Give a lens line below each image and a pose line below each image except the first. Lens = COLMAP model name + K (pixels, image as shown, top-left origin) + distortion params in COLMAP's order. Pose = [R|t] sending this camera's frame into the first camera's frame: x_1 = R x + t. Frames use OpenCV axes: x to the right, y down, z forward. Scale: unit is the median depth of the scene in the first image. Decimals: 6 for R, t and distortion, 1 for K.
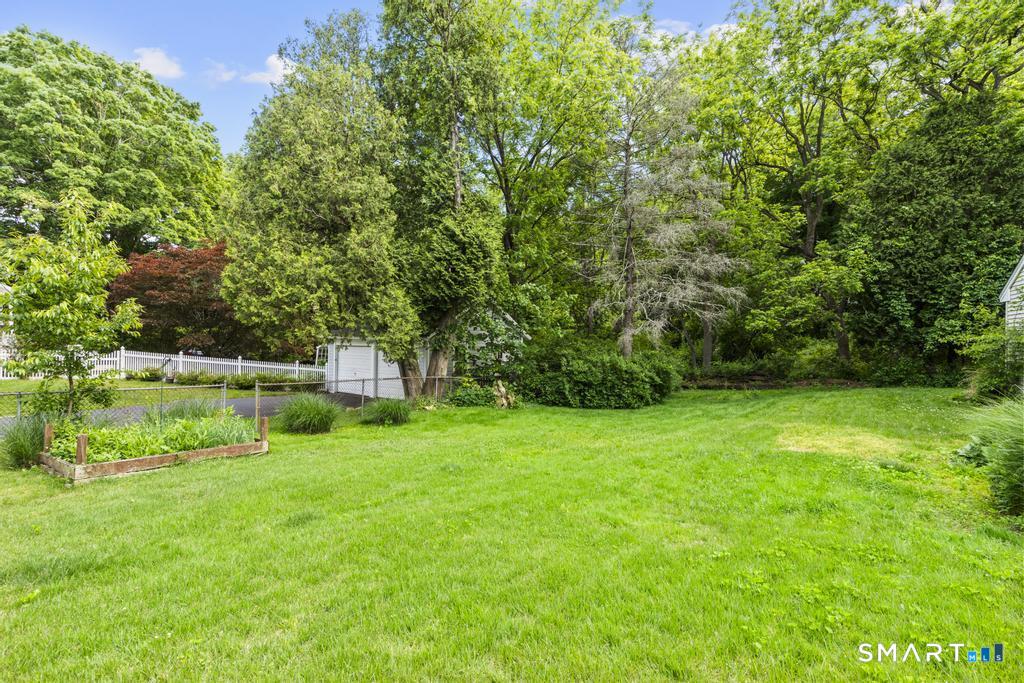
lens RADIAL K [[469.1, 0, 517.8], [0, 469.1, 342.7], [0, 0, 1]] dist [0.001300, 0.000665]
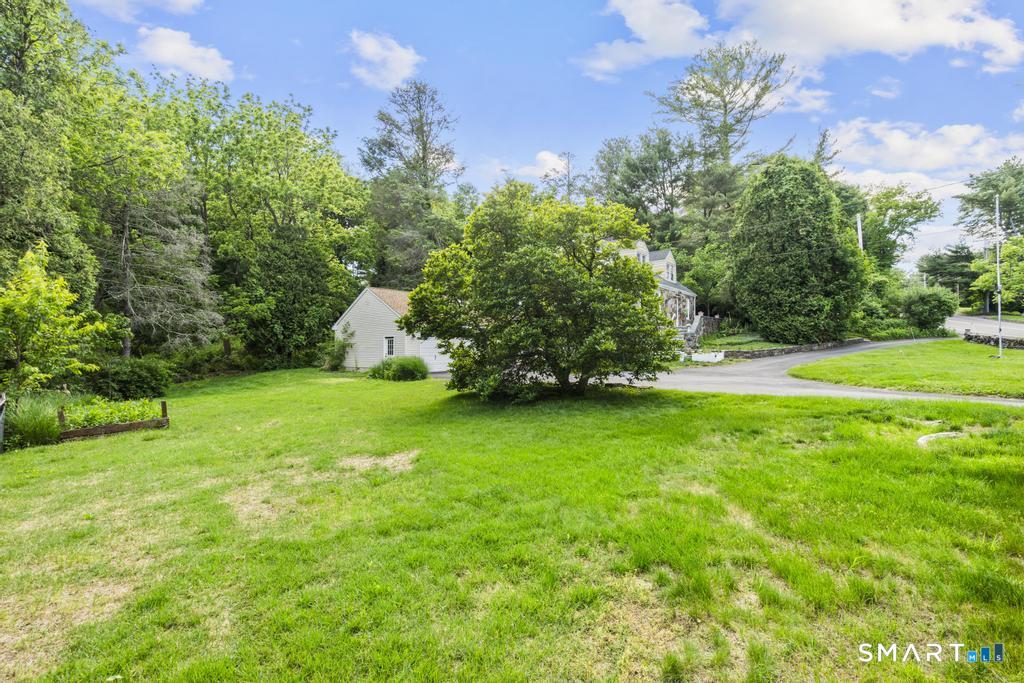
lens RADIAL K [[469.1, 0, 517.8], [0, 469.1, 342.7], [0, 0, 1]] dist [0.001300, 0.000665]
pose [[0.140537, -0.002525, 0.990072, -0.953018], [0.013664, 0.999906, 0.000610, -0.005150], [-0.989981, 0.013443, 0.140558, -0.233623]]
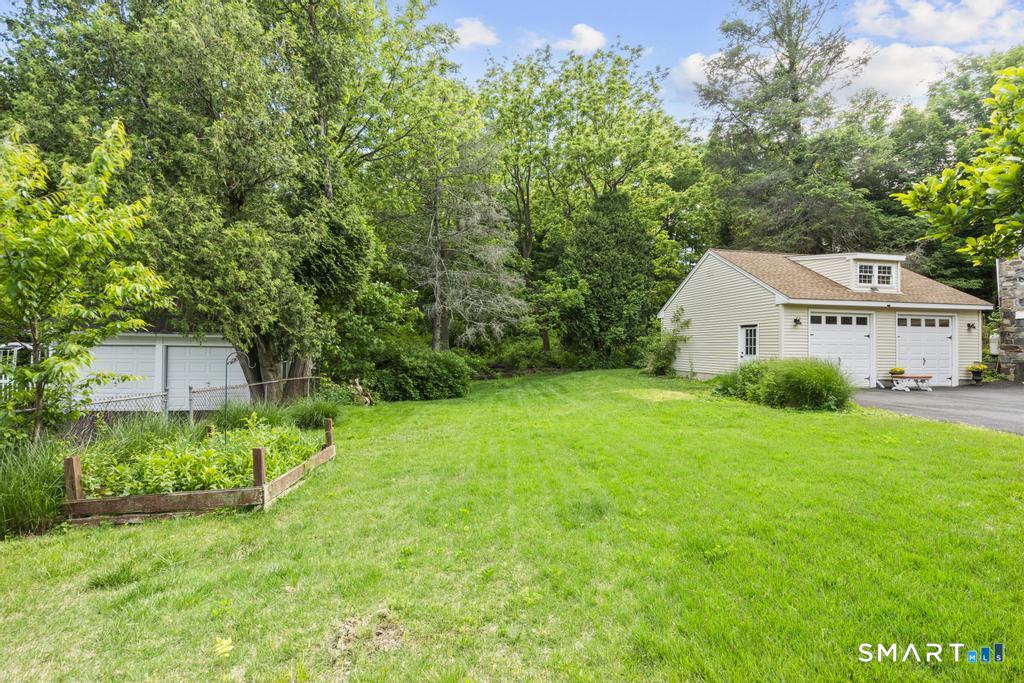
lens RADIAL K [[469.1, 0, 517.8], [0, 469.1, 342.7], [0, 0, 1]] dist [0.001300, 0.000665]
pose [[0.728749, -0.000371, 0.684780, -0.443099], [0.003010, 0.999992, -0.002661, 0.007573], [-0.684774, 0.004000, 0.728745, 0.041937]]
